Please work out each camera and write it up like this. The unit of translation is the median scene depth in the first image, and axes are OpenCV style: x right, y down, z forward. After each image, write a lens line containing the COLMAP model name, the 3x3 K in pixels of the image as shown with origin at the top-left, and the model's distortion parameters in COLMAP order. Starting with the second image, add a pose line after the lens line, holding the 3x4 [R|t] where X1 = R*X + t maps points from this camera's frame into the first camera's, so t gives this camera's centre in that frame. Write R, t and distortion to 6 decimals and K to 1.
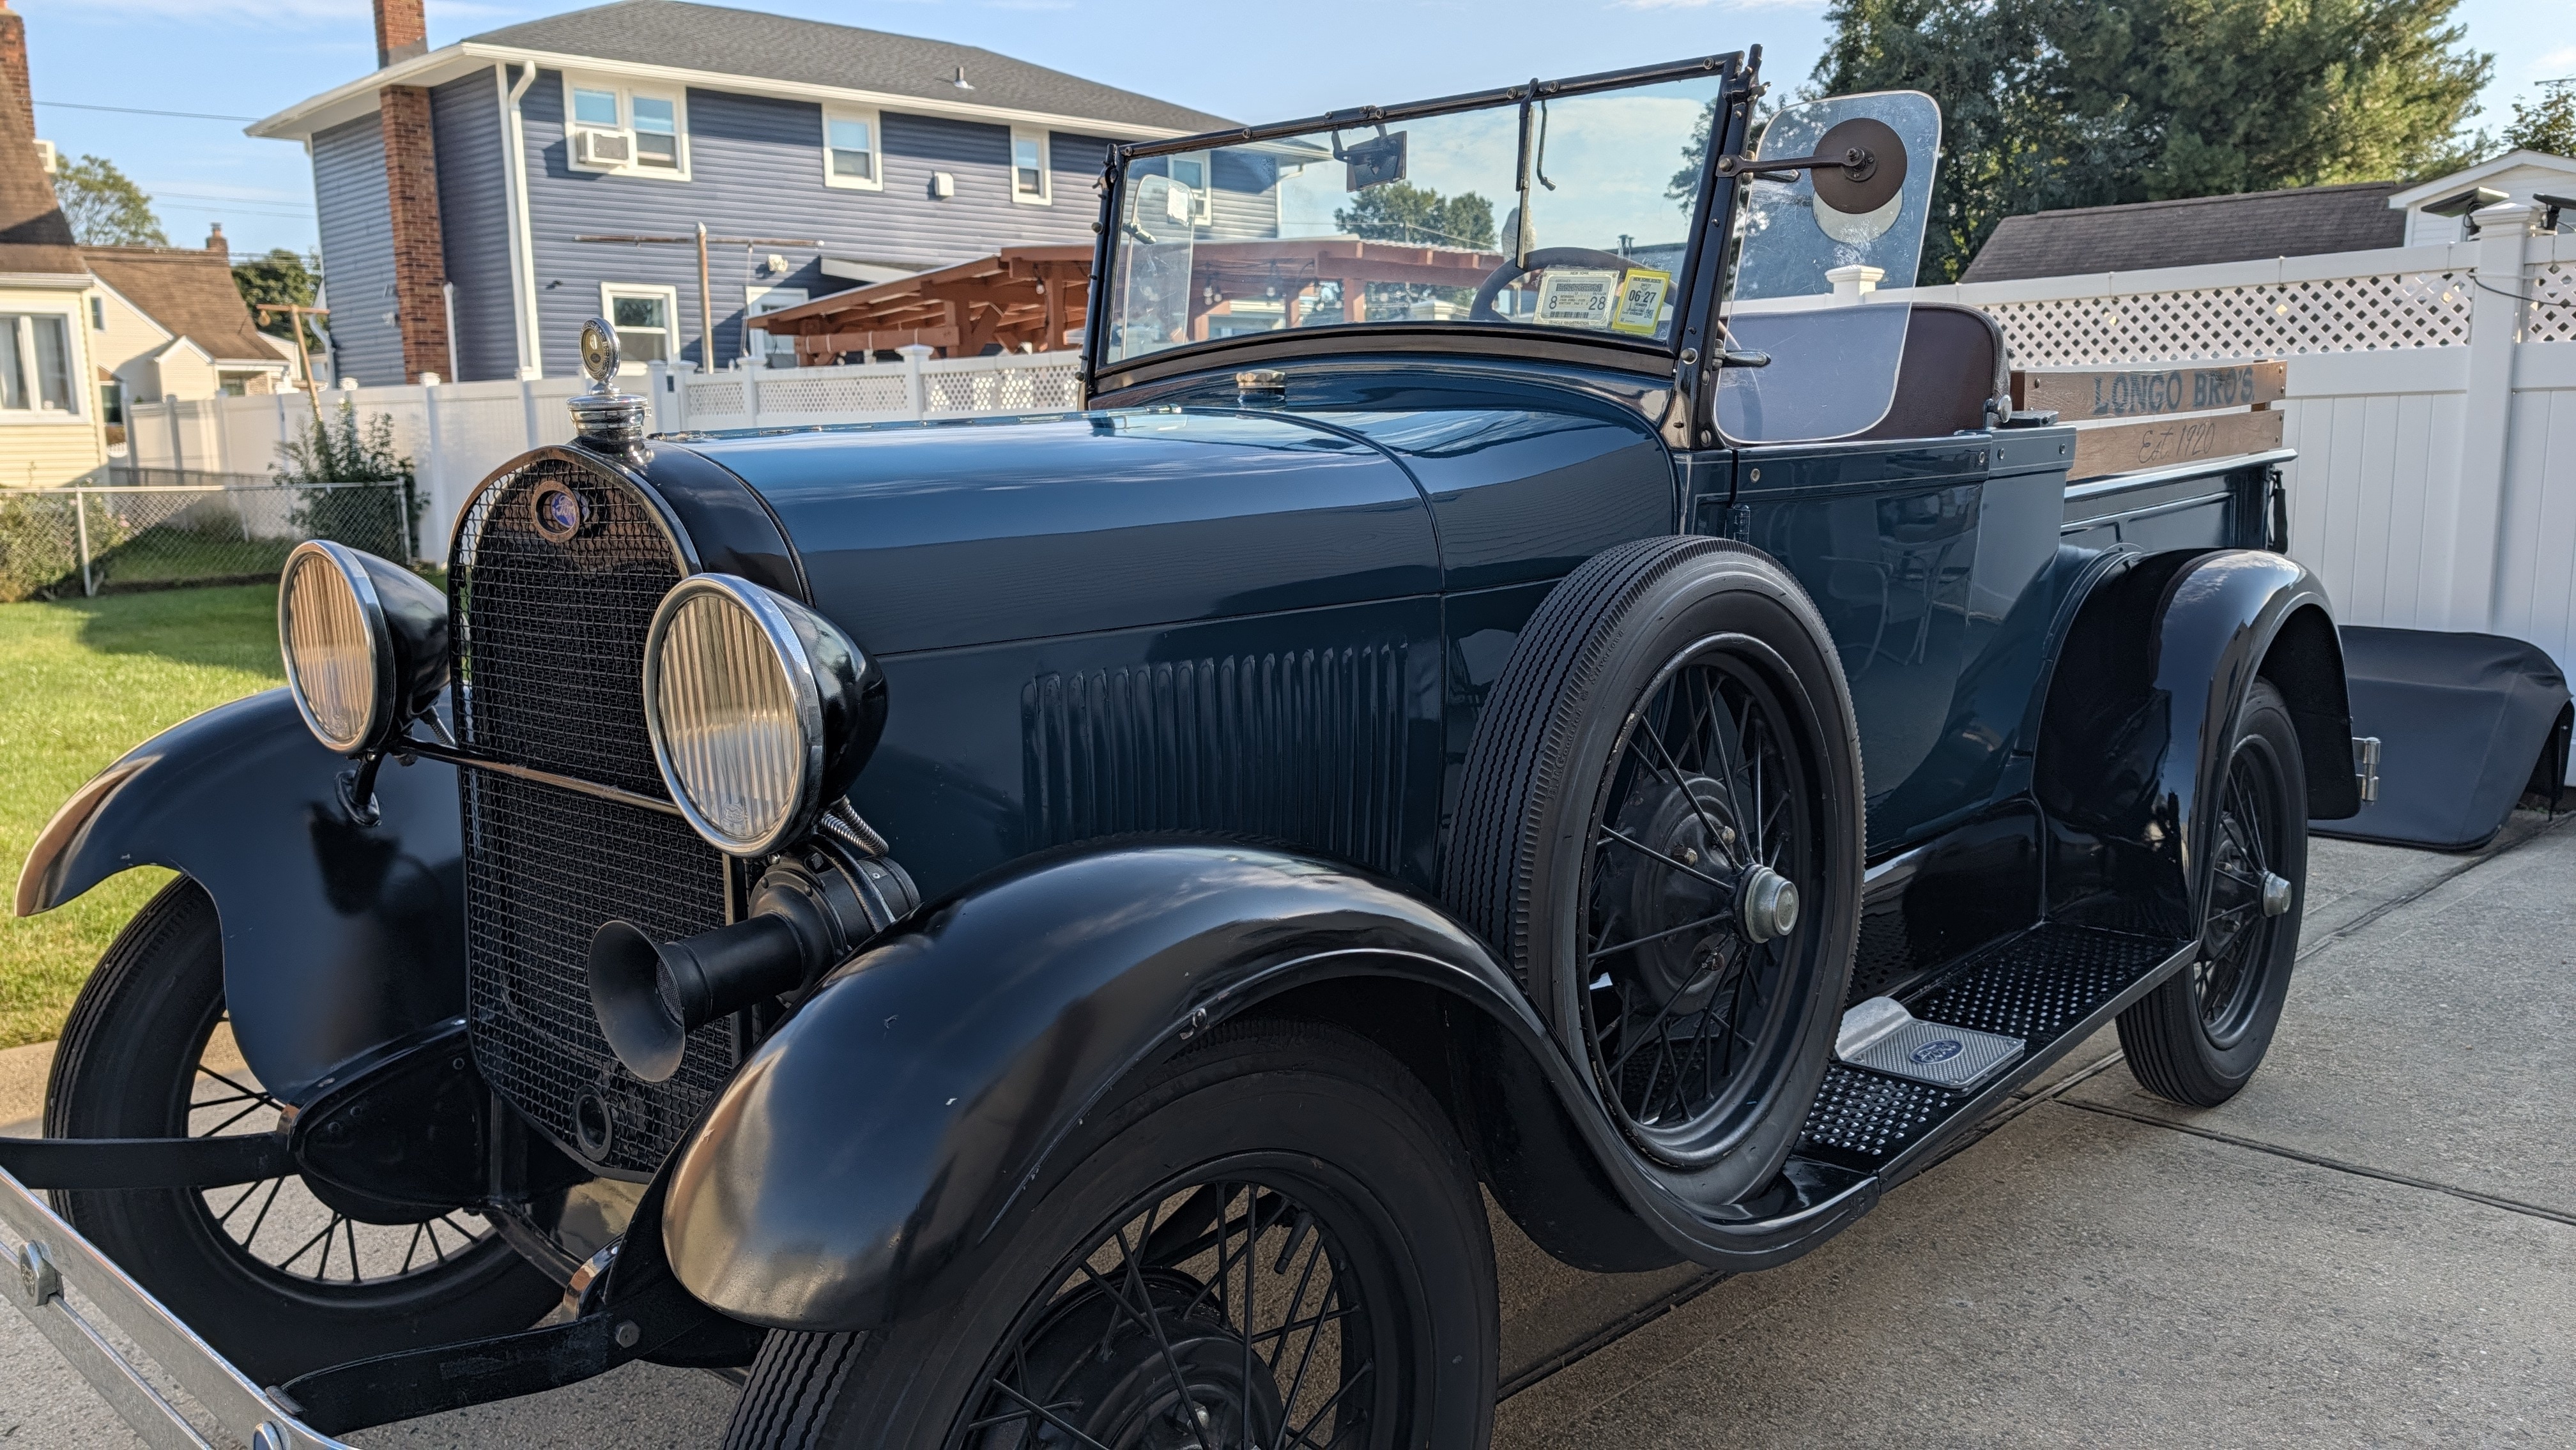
lens RADIAL K [[1884.5, 0, 1304.5], [0, 1884.5, 717.6], [0, 0, 1]] dist [0.018410, -0.009557]
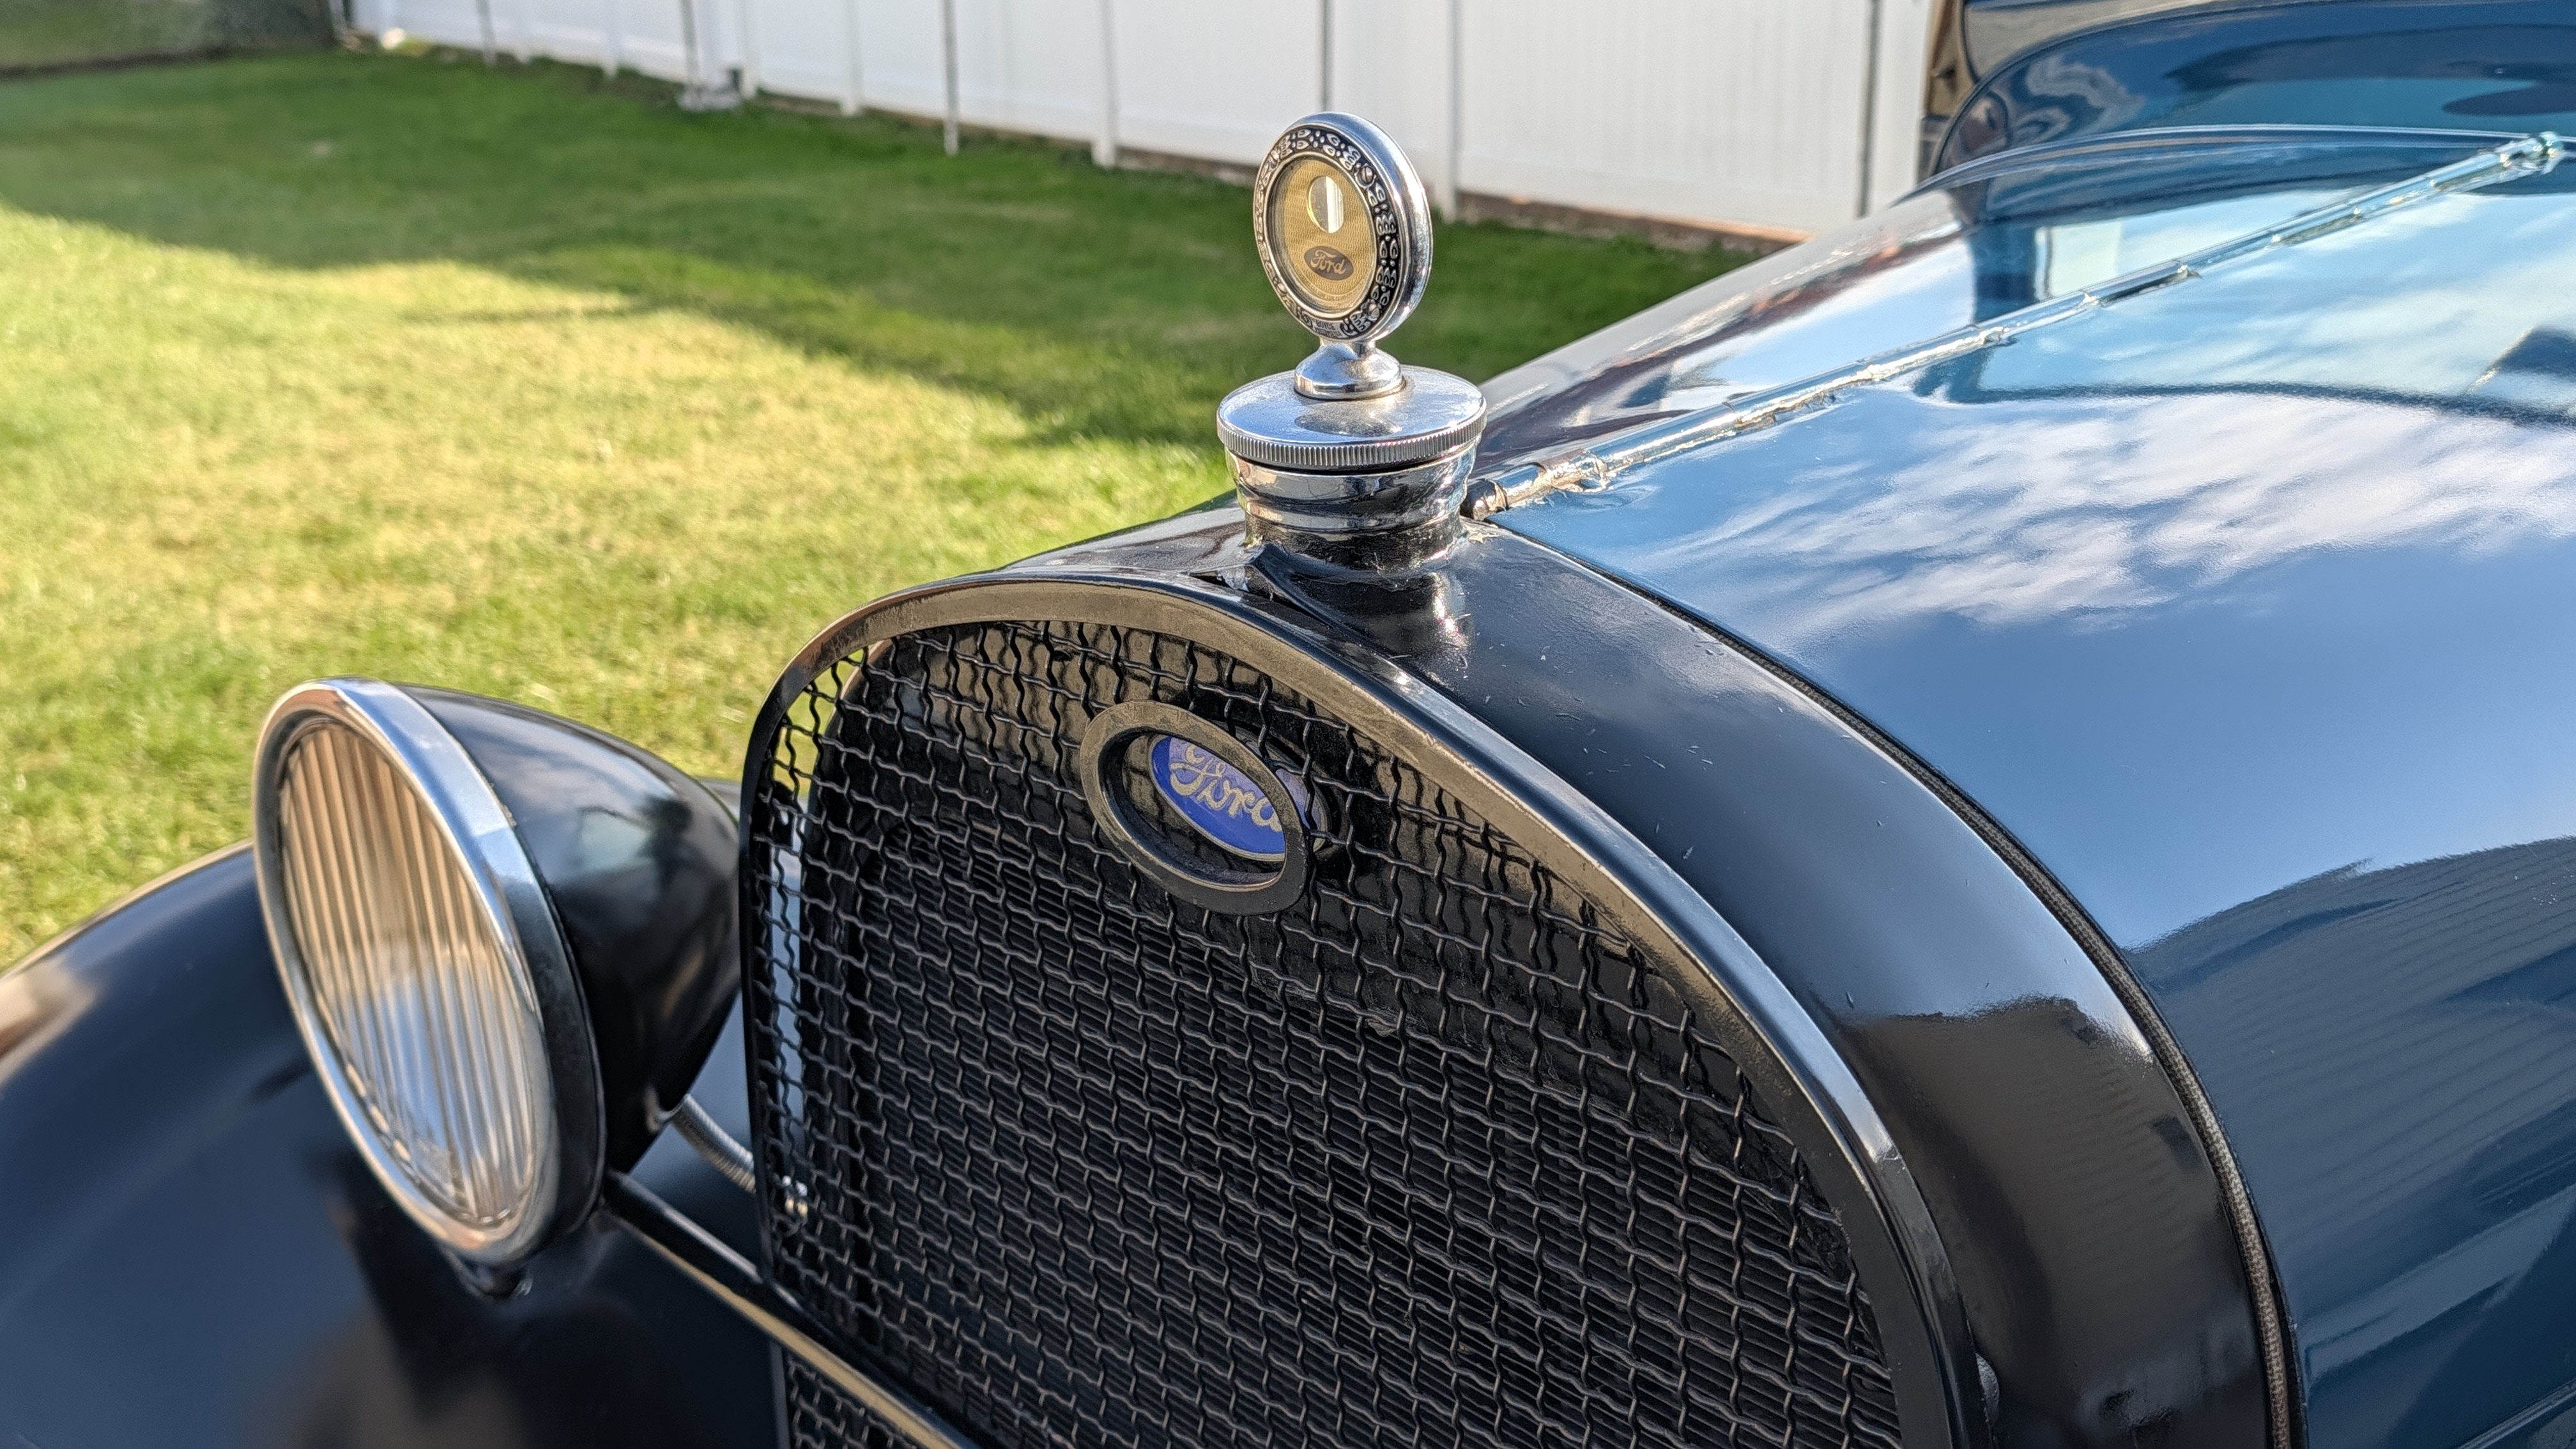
lens RADIAL K [[2570.9, 0, 1288.2], [0, 2570.9, 725.1], [0, 0, 1]] dist [0.007902, -0.002614]
pose [[0.995384, 0.029323, -0.091381, -0.035025], [-0.011341, 0.981446, 0.191401, -0.020151], [0.095298, -0.189481, 0.977249, 0.063162]]
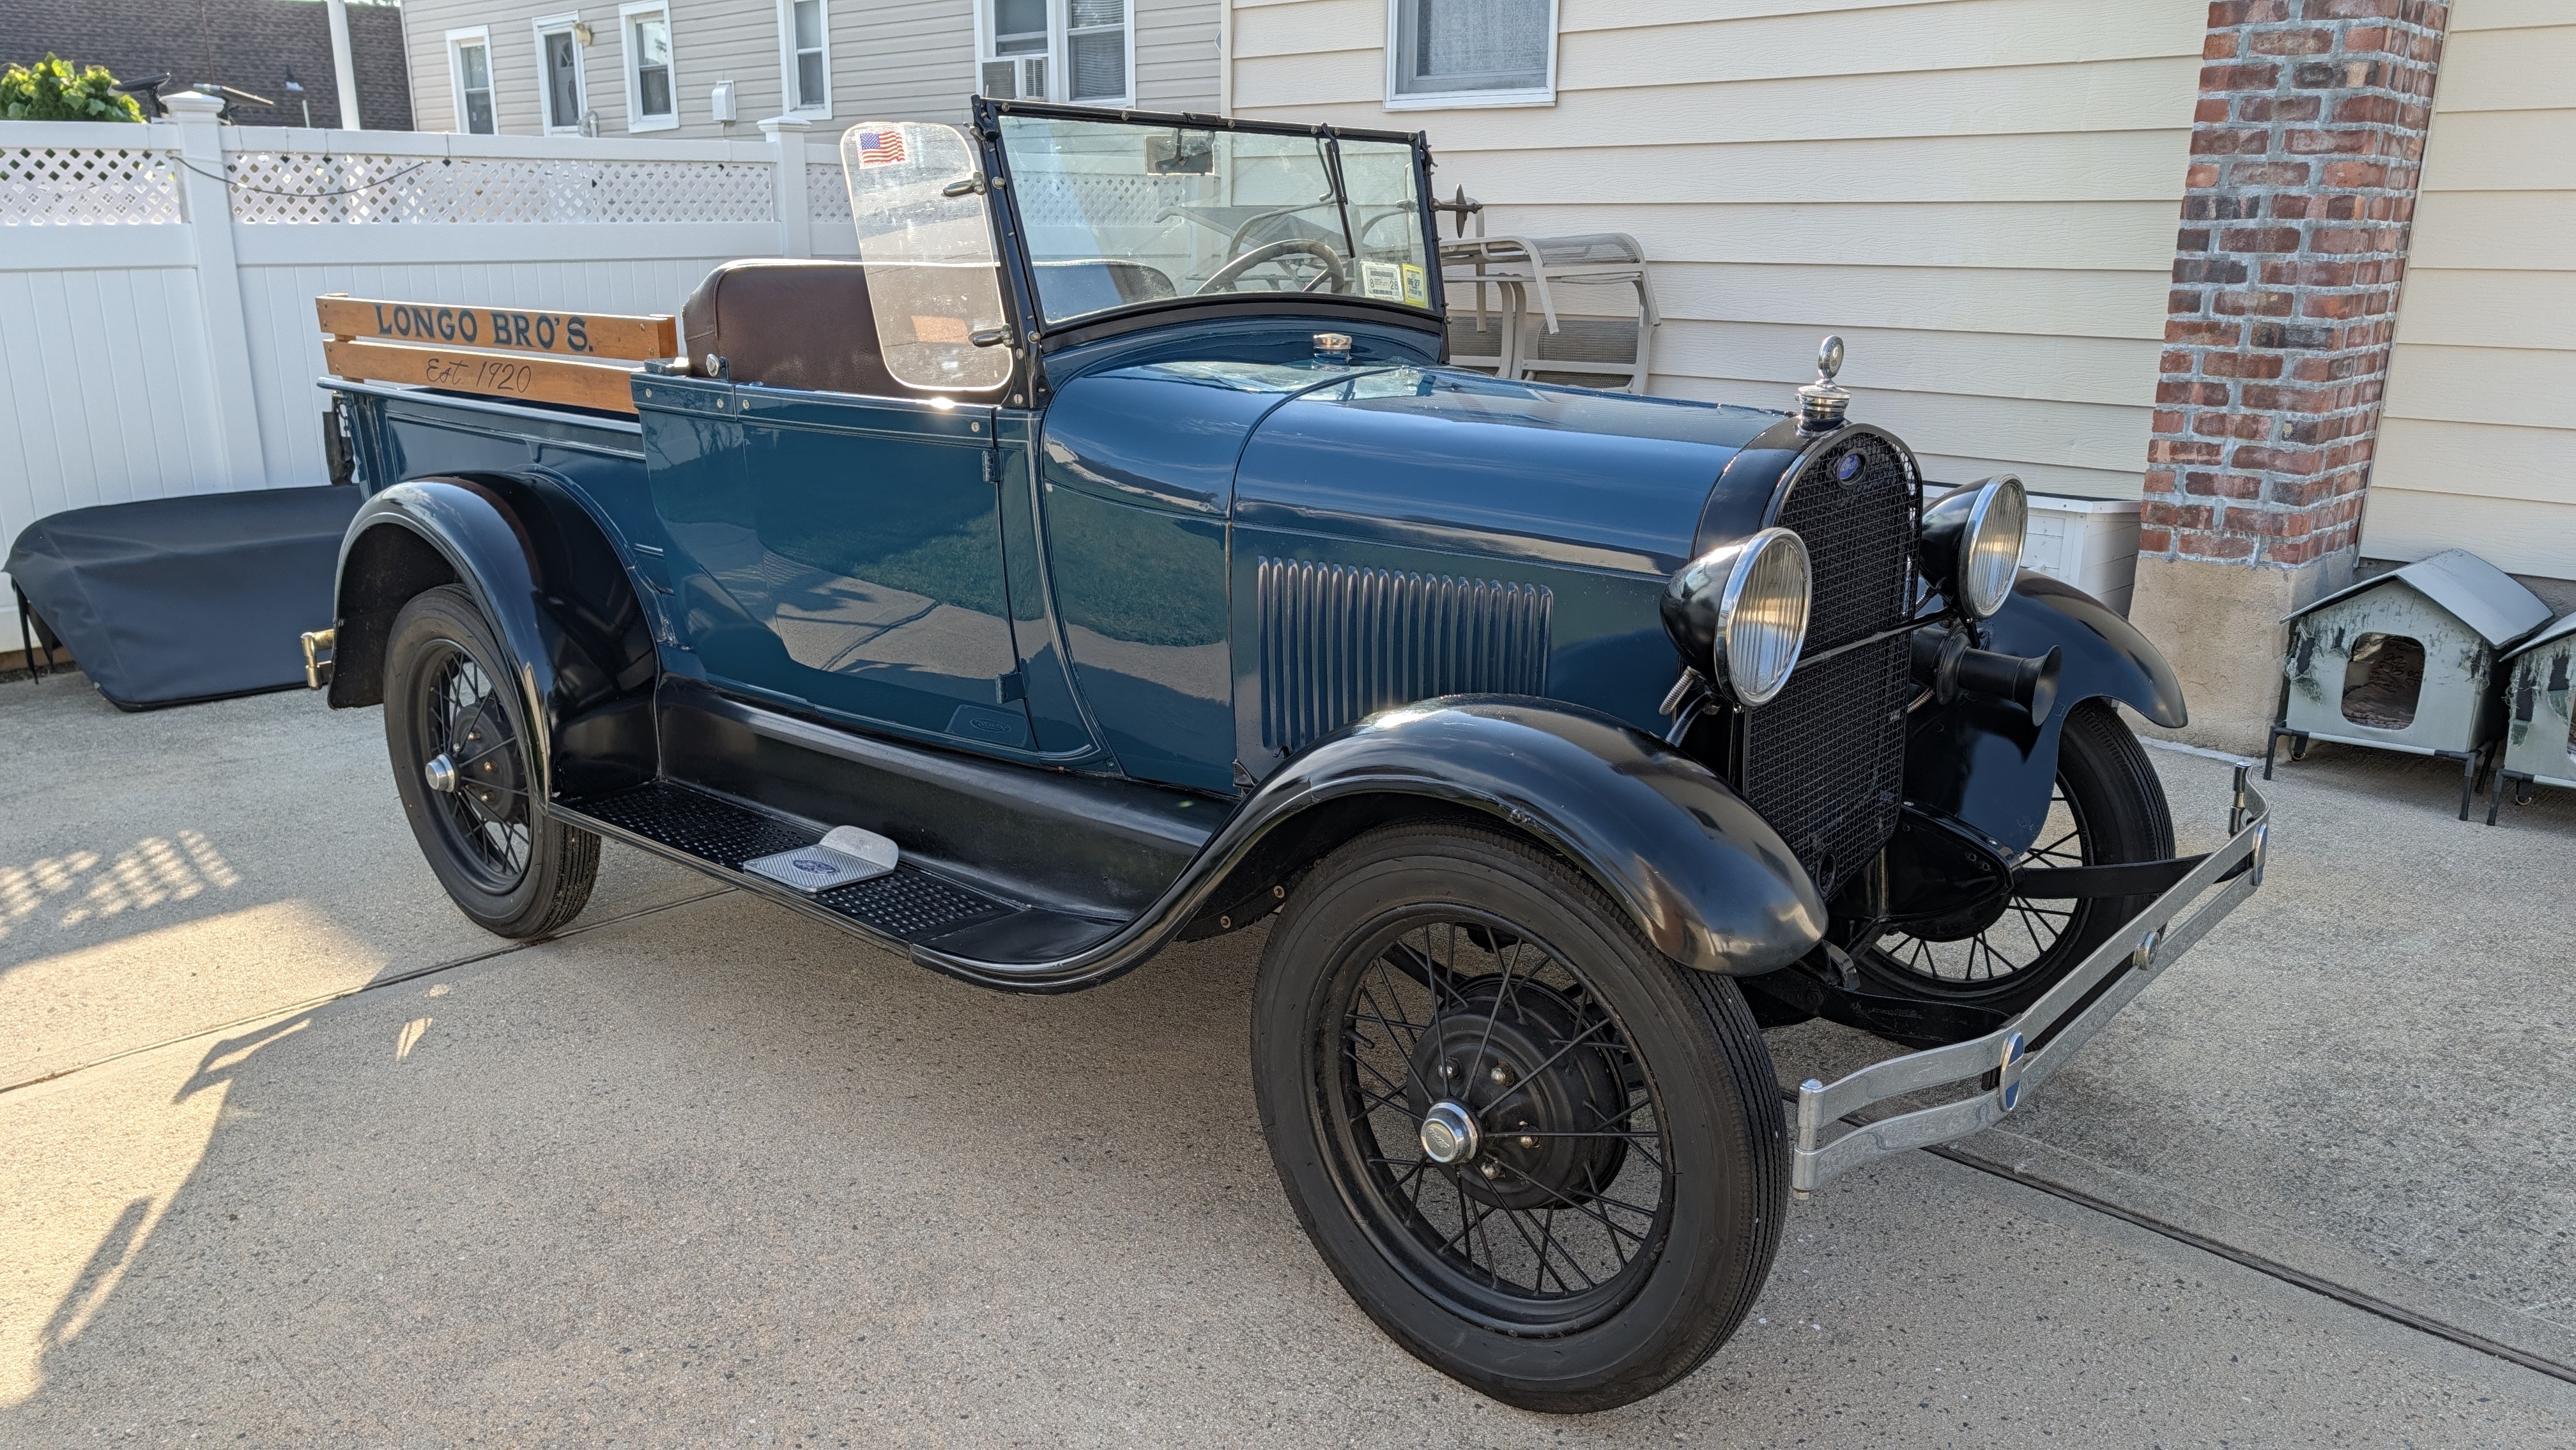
lens RADIAL K [[1882.3, 0, 1315.5], [0, 1882.3, 736.0], [0, 0, 1]] dist [0.021207, -0.011178]
pose [[-0.027109, -0.246544, 0.968752, -0.192136], [0.143673, 0.958086, 0.247850, -0.034389], [-0.989254, 0.145902, 0.009449, 0.147431]]
